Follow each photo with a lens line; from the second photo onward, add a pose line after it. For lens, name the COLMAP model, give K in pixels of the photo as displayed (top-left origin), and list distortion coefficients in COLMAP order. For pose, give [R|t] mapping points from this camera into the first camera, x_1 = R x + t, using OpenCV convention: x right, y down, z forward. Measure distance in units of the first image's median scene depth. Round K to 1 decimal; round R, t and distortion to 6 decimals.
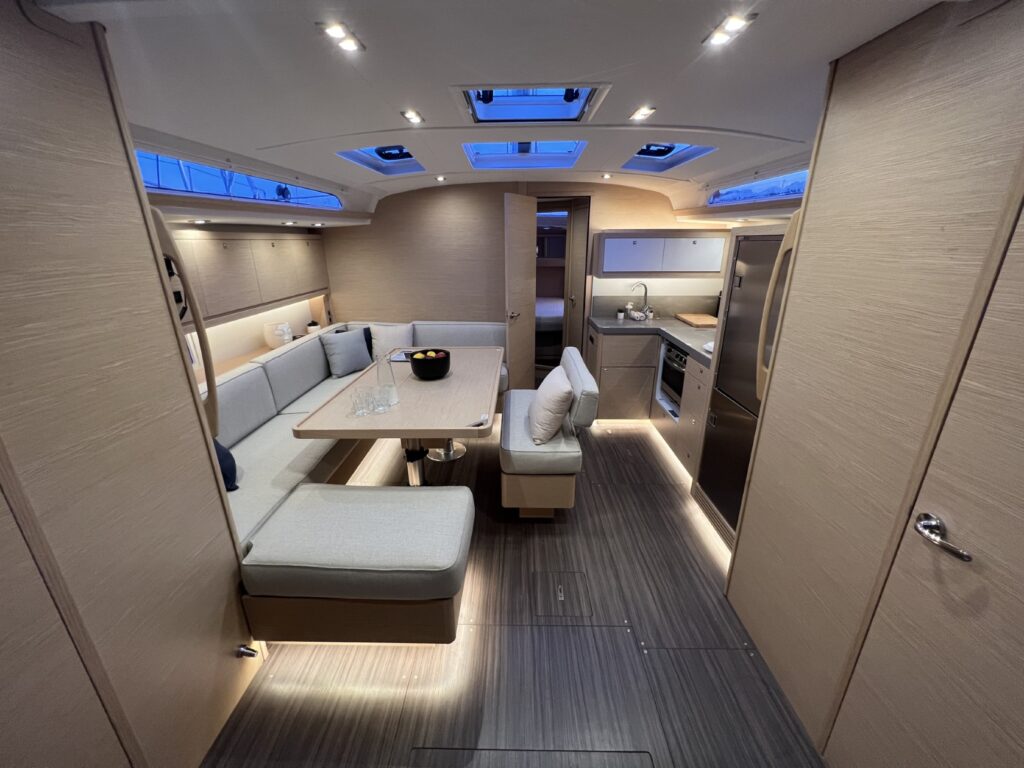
lens RADIAL K [[410.5, 0, 510.1], [0, 410.5, 381.3], [0, 0, 1]] dist [-0.003300, 0.000352]
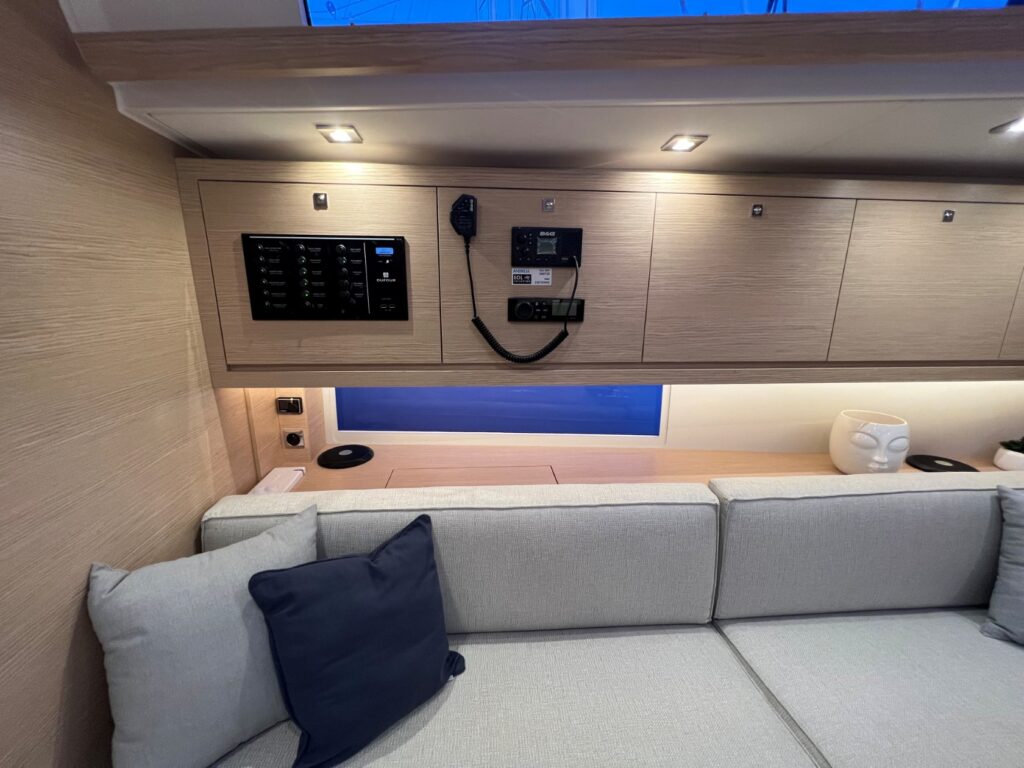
lens RADIAL K [[410.5, 0, 510.1], [0, 410.5, 381.3], [0, 0, 1]] dist [-0.003300, 0.000352]
pose [[0.092344, 0.234171, -0.967800, -0.218520], [-0.329938, 0.924240, 0.192150, -0.131927], [0.939475, 0.301570, 0.162610, 0.585398]]
